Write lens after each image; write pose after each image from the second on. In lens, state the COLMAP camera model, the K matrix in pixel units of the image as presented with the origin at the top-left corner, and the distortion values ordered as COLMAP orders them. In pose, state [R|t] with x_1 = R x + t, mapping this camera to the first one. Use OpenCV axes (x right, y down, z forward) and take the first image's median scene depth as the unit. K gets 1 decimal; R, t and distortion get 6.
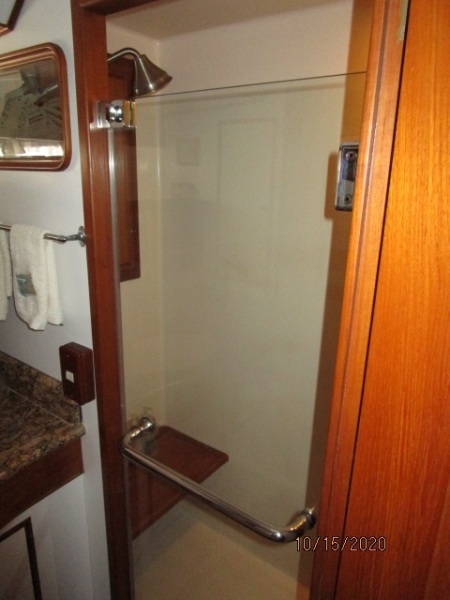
lens RADIAL K [[423.6, 0, 225.0], [0, 423.6, 300.0], [0, 0, 1]] dist [-0.022638, -0.000609]
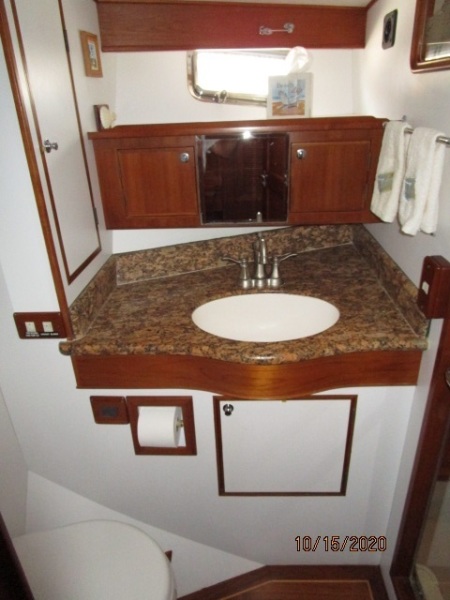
lens RADIAL K [[423.6, 0, 225.0], [0, 423.6, 300.0], [0, 0, 1]] dist [-0.022638, -0.000609]
pose [[0.541571, 0.315113, -0.779362, 0.159518], [-0.180236, 0.949054, 0.258478, 0.035270], [0.821107, 0.000485, 0.570775, 0.036588]]
